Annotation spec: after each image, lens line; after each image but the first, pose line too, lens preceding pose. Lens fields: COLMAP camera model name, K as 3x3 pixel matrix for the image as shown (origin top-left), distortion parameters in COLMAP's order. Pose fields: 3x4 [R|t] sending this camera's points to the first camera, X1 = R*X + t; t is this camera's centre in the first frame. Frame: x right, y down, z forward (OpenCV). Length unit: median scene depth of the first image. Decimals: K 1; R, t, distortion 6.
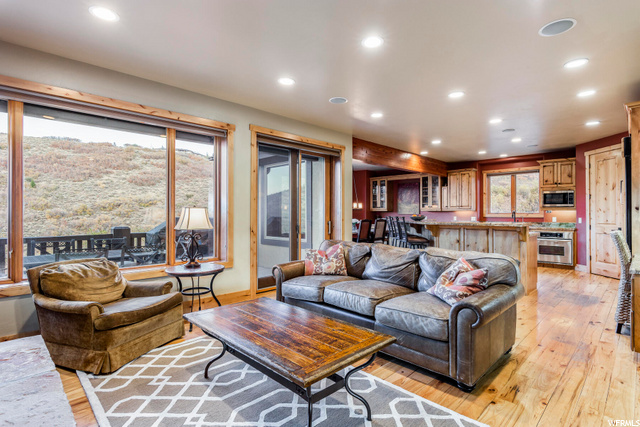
lens RADIAL K [[322.2, 0, 296.1], [0, 322.2, 213.9], [0, 0, 1]] dist [-0.005174, -0.000077]
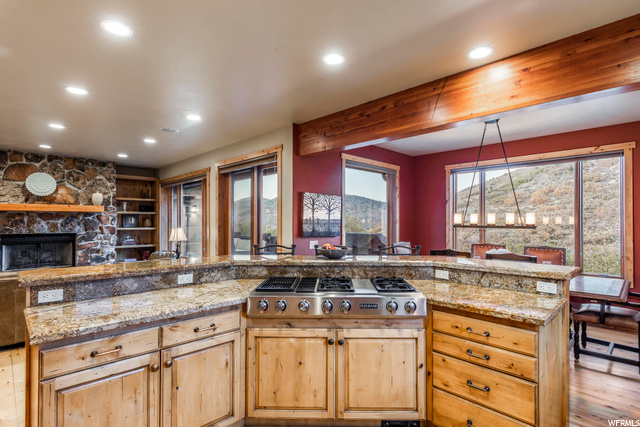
lens RADIAL K [[322.2, 0, 332.0], [0, 322.2, 221.6], [0, 0, 1]] dist [-0.005174, -0.000077]
pose [[0.039361, -0.003515, -0.999219, 0.810437], [0.000577, 0.999994, -0.003495, -0.028374], [0.999225, -0.000439, 0.039363, 0.993706]]
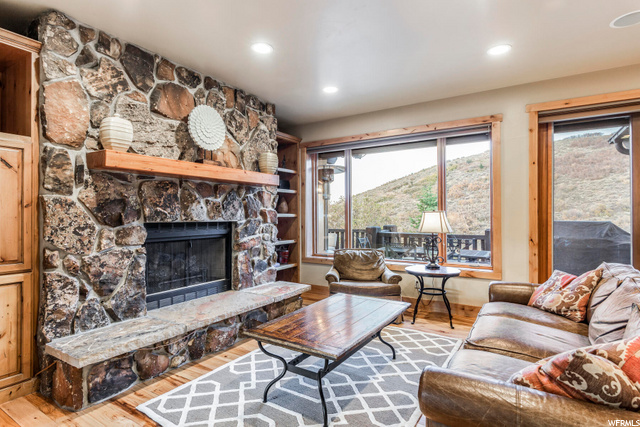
lens RADIAL K [[328.4, 0, 322.5], [0, 328.4, 212.3], [0, 0, 1]] dist [-0.006431, 0.000311]
pose [[0.244441, -0.012266, -0.969587, 0.369825], [0.004919, 0.999923, -0.011410, -0.004555], [0.969652, -0.001980, 0.244483, 0.225370]]
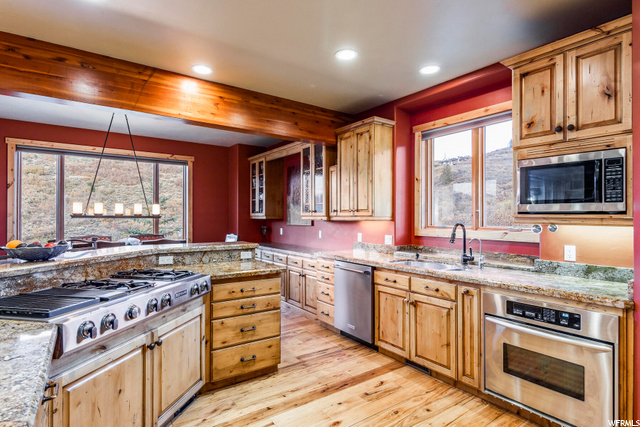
lens RADIAL K [[328.4, 0, 321.3], [0, 328.4, 216.0], [0, 0, 1]] dist [-0.006431, 0.000311]
pose [[0.990503, -0.000131, -0.137488, 0.632480], [-0.000185, 0.999997, -0.002287, -0.017855], [0.137488, 0.002290, 0.990501, 0.679841]]
